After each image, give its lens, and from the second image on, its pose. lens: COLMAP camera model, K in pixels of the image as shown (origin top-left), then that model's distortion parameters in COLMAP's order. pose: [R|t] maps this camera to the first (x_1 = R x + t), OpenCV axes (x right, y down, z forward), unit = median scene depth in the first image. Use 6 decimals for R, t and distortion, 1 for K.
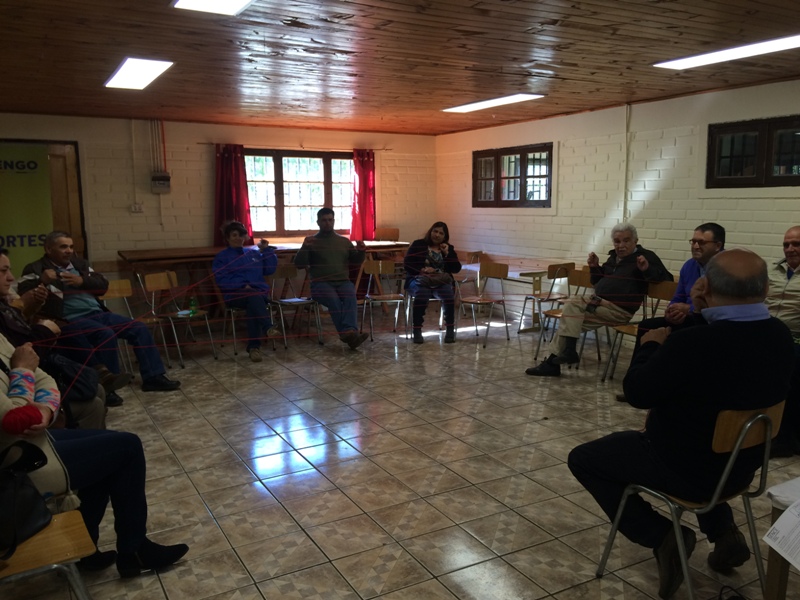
lens RADIAL K [[677.5, 0, 400.0], [0, 677.5, 300.0], [0, 0, 1]] dist [0.131694, -0.212119]
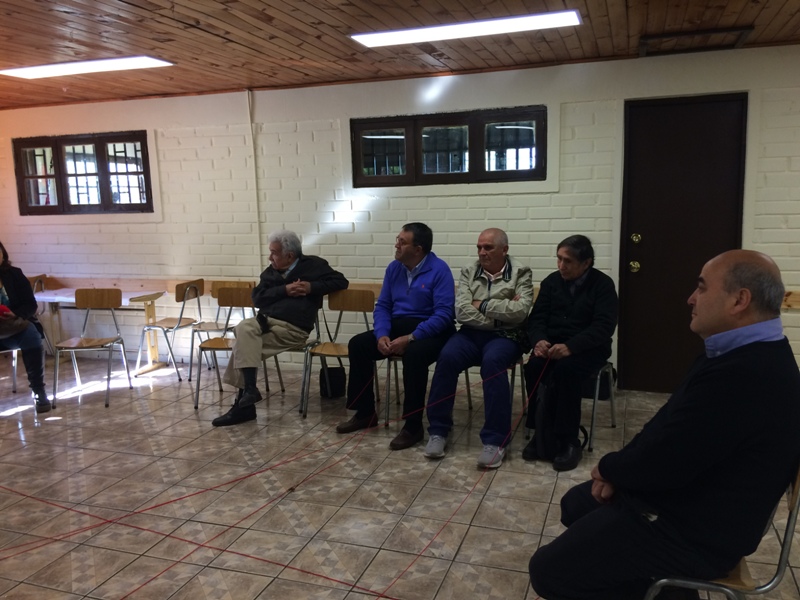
lens RADIAL K [[692.8, 0, 401.1], [0, 692.8, 290.8], [0, 0, 1]] dist [0.166315, -0.222364]
pose [[0.751111, -0.108981, 0.651119, -0.108509], [0.123582, 0.992056, 0.023485, -0.028933], [-0.648506, 0.062827, 0.758613, 0.197424]]
